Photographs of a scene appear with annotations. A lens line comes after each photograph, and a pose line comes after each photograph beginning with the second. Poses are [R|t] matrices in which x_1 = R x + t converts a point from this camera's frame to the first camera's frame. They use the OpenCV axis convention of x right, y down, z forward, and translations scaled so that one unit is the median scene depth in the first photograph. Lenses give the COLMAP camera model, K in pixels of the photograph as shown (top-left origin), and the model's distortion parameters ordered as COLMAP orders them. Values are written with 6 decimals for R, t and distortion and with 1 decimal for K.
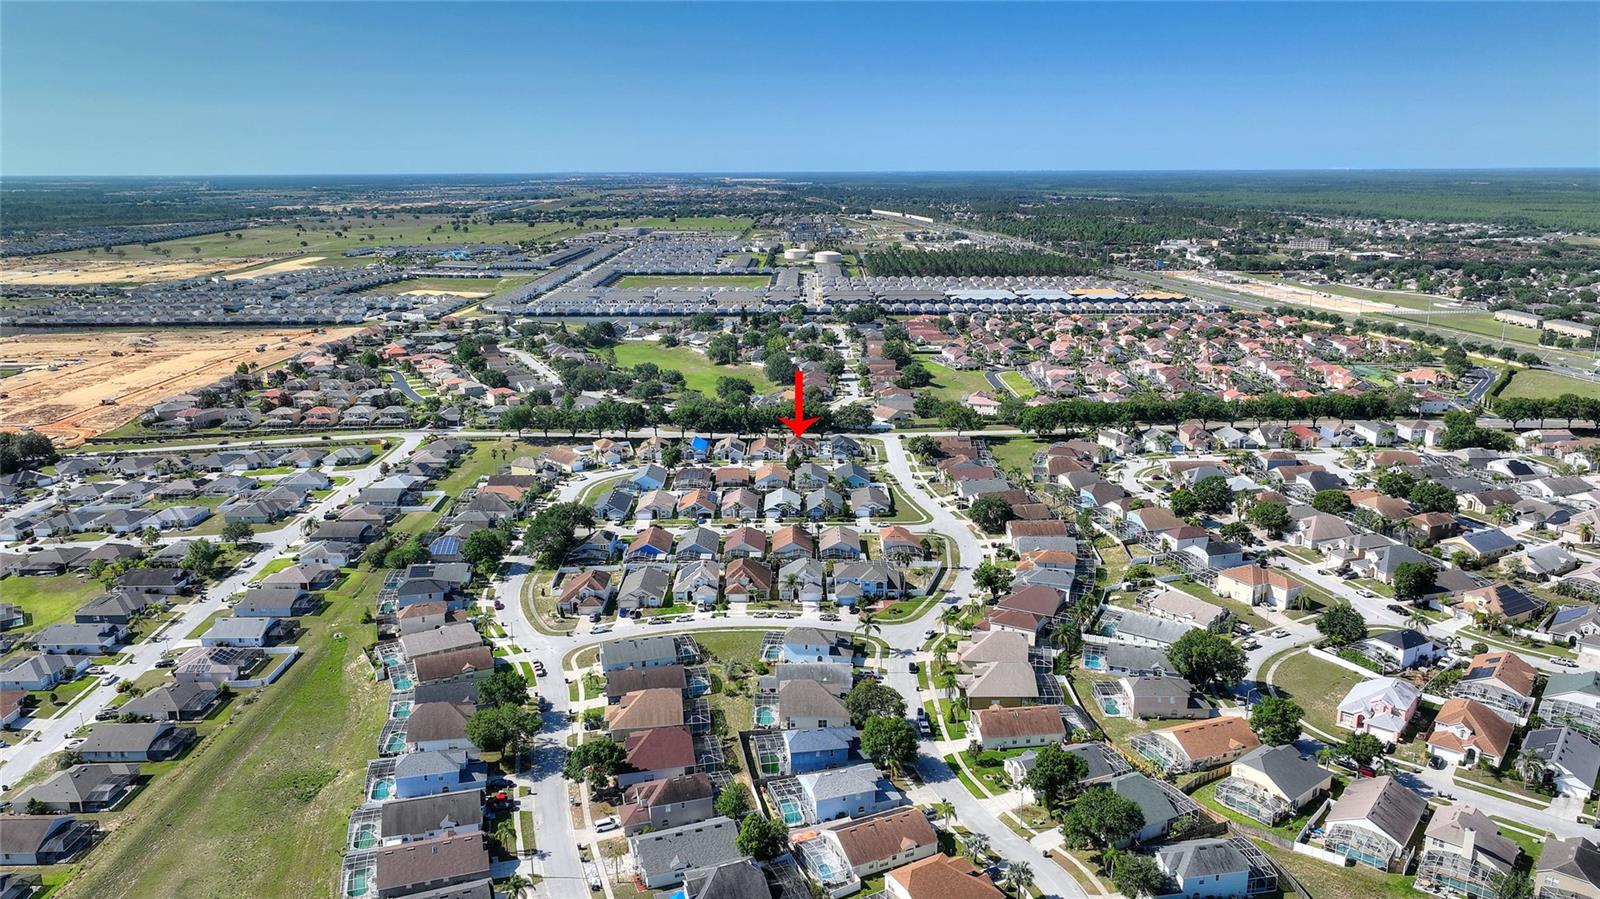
lens RADIAL K [[1121.0, 0, 801.0], [0, 1121.0, 449.4], [0, 0, 1]] dist [0.006255, 0.000592]
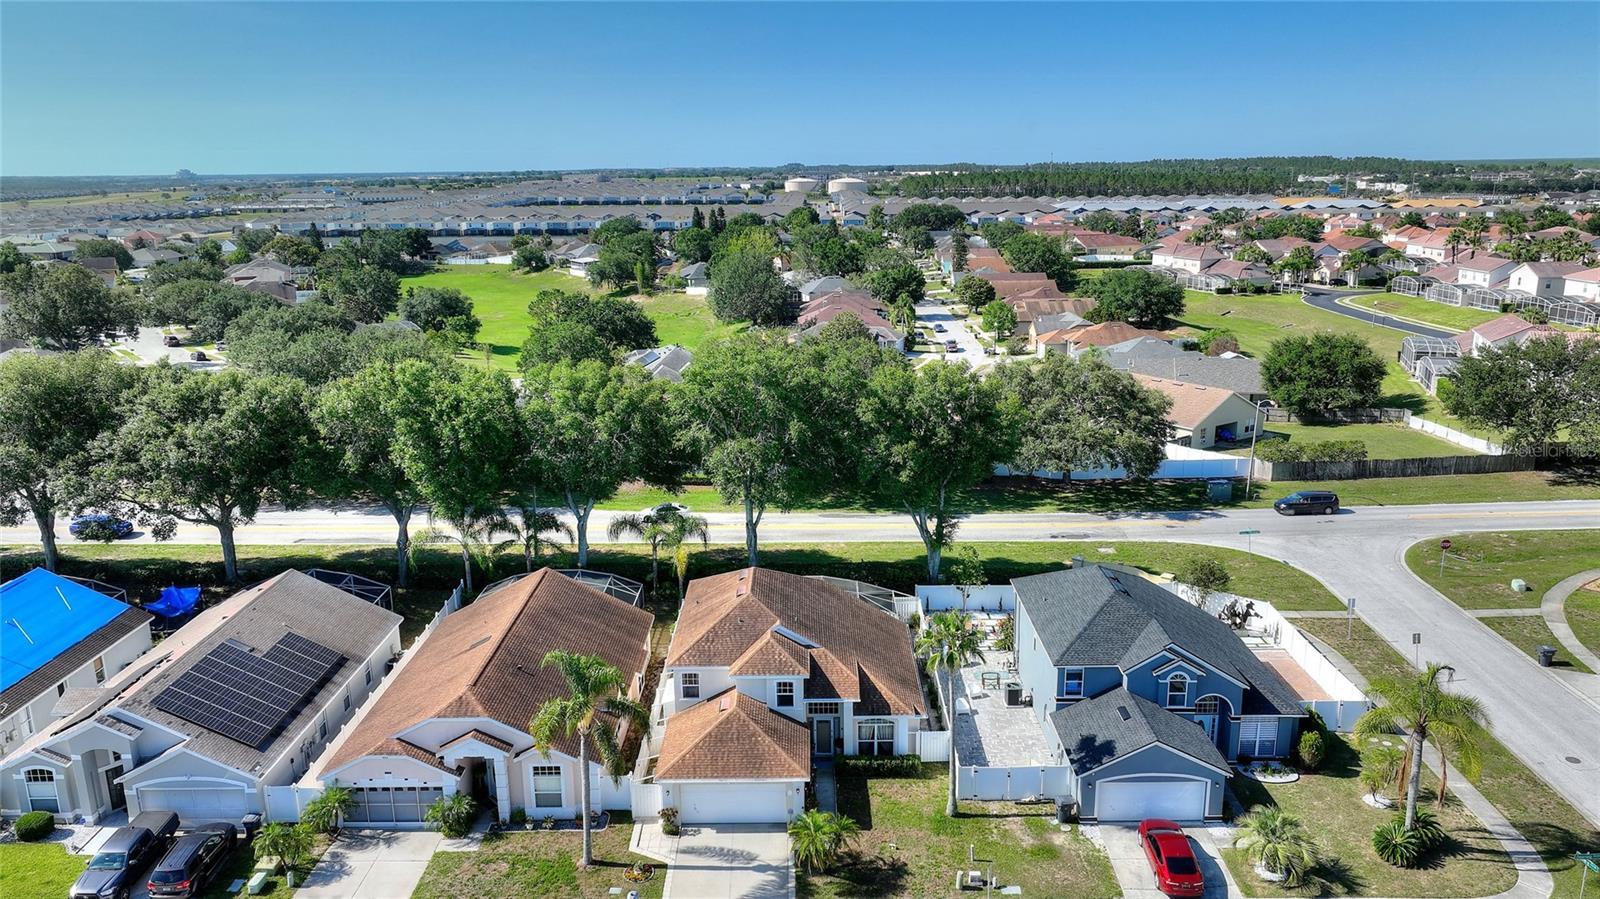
lens RADIAL K [[1121.0, 0, 802.4], [0, 1121.0, 446.6], [0, 0, 1]] dist [0.006255, 0.000592]
pose [[0.999965, -0.004036, -0.007284, 0.001074], [0.004014, 0.999987, -0.003007, -0.018310], [0.007296, 0.002978, 0.999969, 0.610225]]
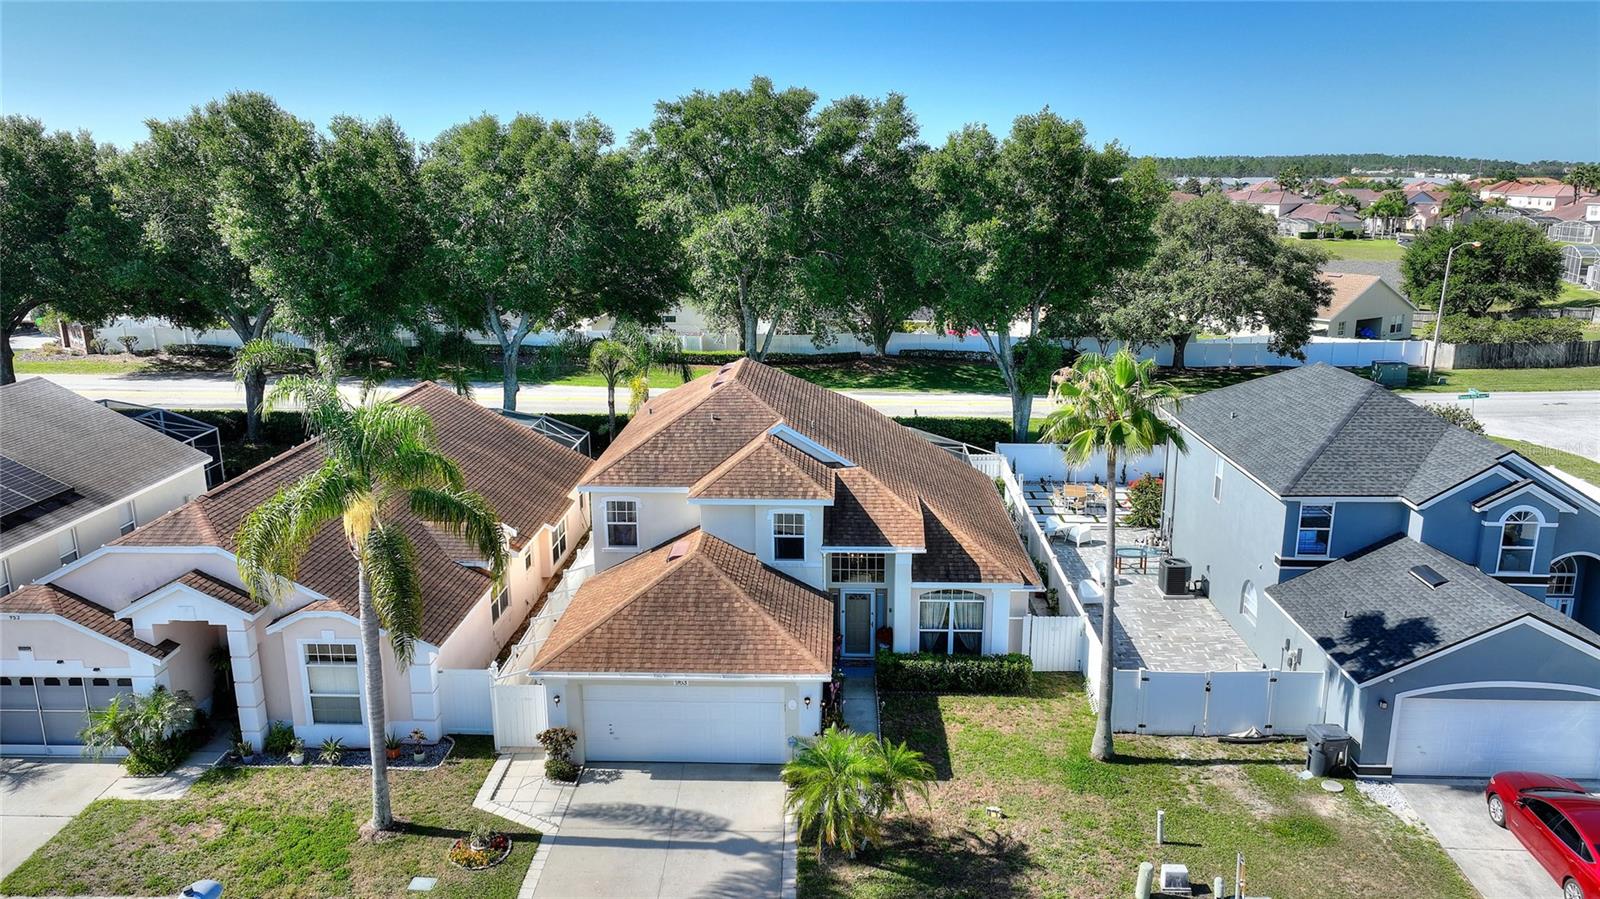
lens RADIAL K [[1121.0, 0, 800.9], [0, 1121.0, 448.7], [0, 0, 1]] dist [0.006255, 0.000592]
pose [[0.999275, 0.012118, -0.036106, 0.001181], [-0.012290, 0.999914, -0.004562, -0.004255], [0.036047, 0.005003, 0.999338, 0.646038]]
